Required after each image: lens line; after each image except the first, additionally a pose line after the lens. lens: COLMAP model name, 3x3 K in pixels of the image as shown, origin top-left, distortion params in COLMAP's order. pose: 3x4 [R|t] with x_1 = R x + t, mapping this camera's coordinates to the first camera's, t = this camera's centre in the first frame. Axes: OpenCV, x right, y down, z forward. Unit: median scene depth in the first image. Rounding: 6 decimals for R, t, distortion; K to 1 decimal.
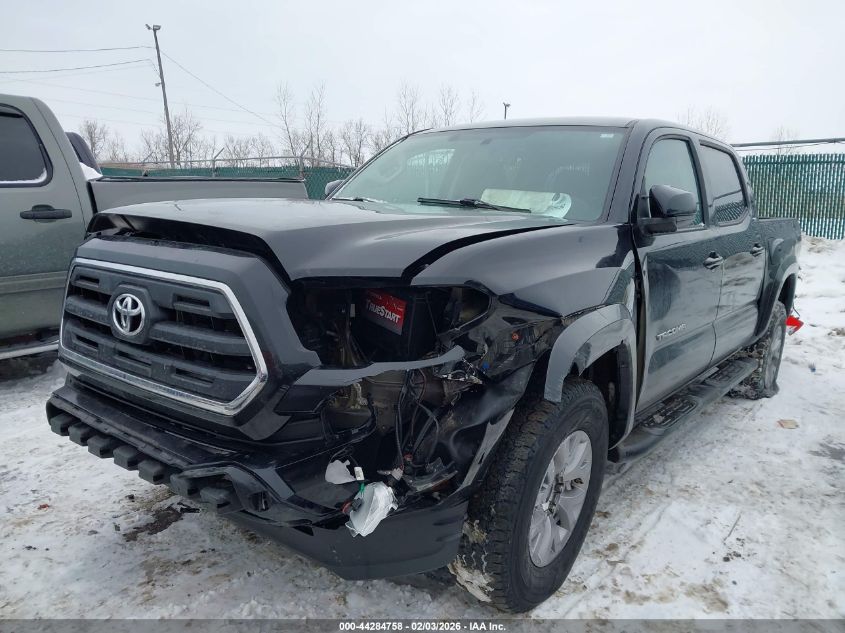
lens RADIAL K [[678.4, 0, 412.0], [0, 678.4, 316.7], [0, 0, 1]] dist [0.001397, 0.002316]
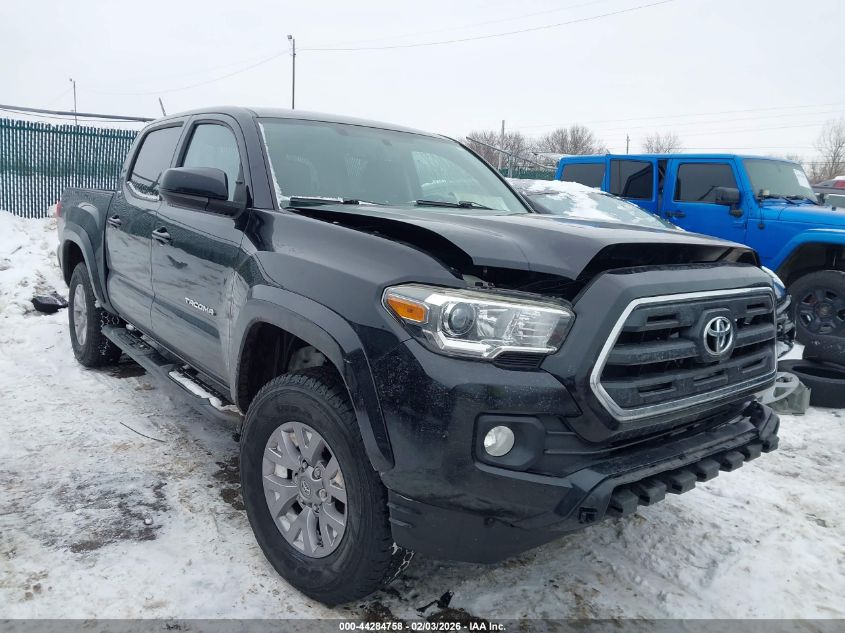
lens RADIAL K [[678.4, 0, 412.0], [0, 678.4, 316.7], [0, 0, 1]] dist [0.001397, 0.002316]
pose [[0.228026, -0.195823, 0.953760, -1.384411], [0.130659, 0.976861, 0.169328, -0.247893], [-0.964848, 0.086006, 0.248336, 1.077289]]
